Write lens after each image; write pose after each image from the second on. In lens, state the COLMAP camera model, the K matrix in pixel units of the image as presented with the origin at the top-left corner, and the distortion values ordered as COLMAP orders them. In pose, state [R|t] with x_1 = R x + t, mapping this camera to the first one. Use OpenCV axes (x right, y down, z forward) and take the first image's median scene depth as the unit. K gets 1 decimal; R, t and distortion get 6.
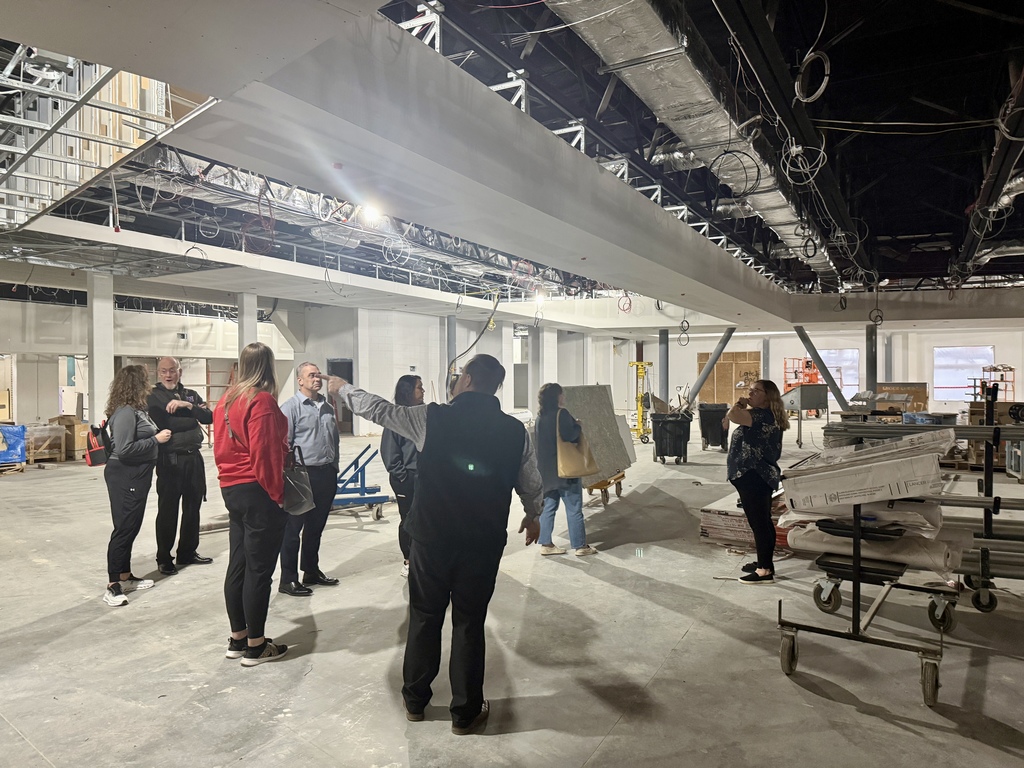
lens RADIAL K [[712.4, 0, 508.4], [0, 712.4, 386.8], [0, 0, 1]] dist [0.033215, -0.026545]
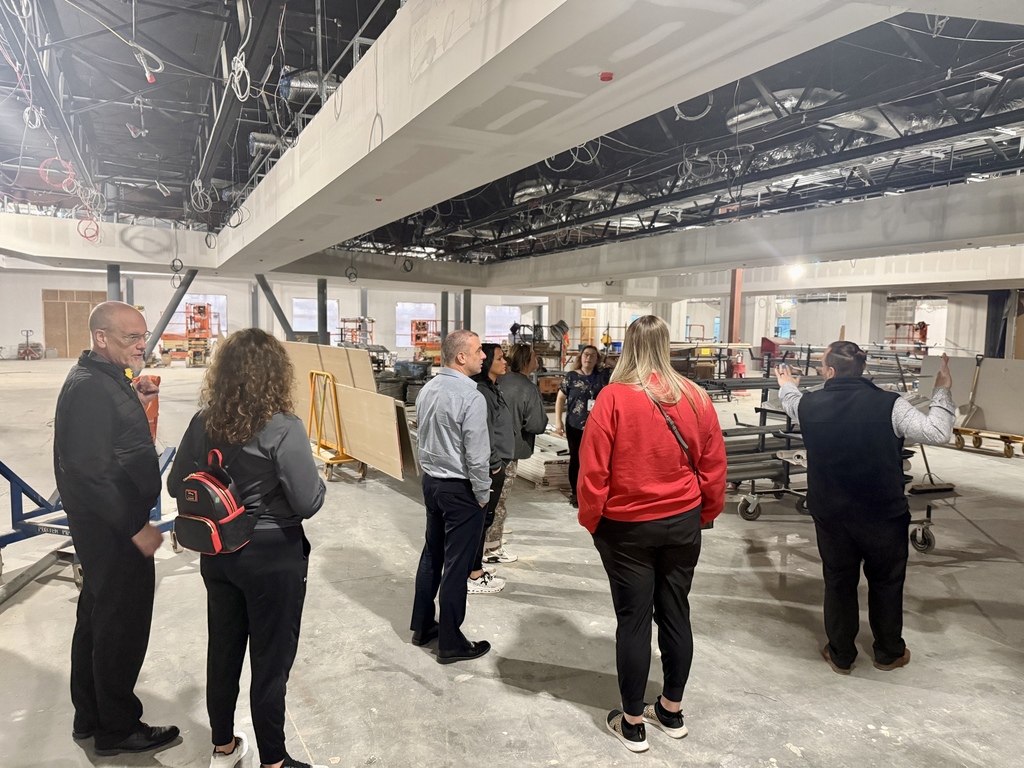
lens RADIAL K [[712.4, 0, 509.7], [0, 712.4, 387.3], [0, 0, 1]] dist [0.033215, -0.026545]
pose [[0.561915, -0.051336, 0.825600, -0.261262], [-0.016489, 0.997179, 0.073227, -0.008370], [-0.827031, -0.054761, 0.559483, 0.178720]]
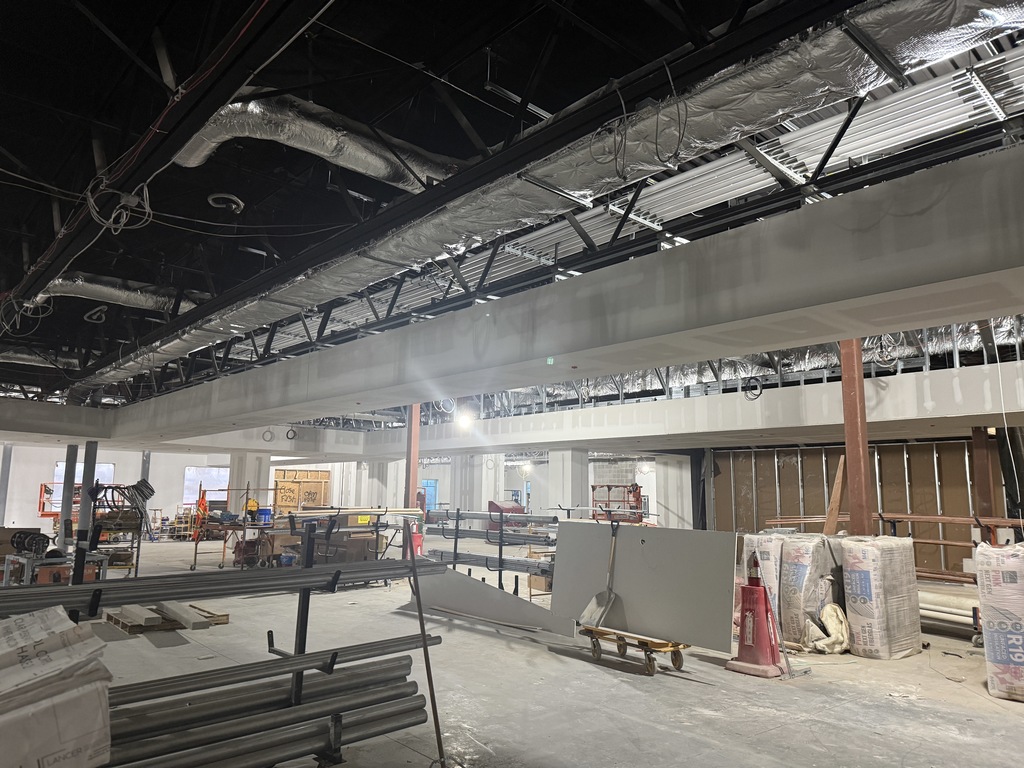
lens RADIAL K [[712.4, 0, 506.6], [0, 712.4, 388.9], [0, 0, 1]] dist [0.033215, -0.026545]
pose [[0.311908, 0.153519, 0.937628, 0.032527], [-0.008715, 0.987280, -0.158750, -0.007956], [-0.950072, 0.041344, 0.309278, 0.110734]]
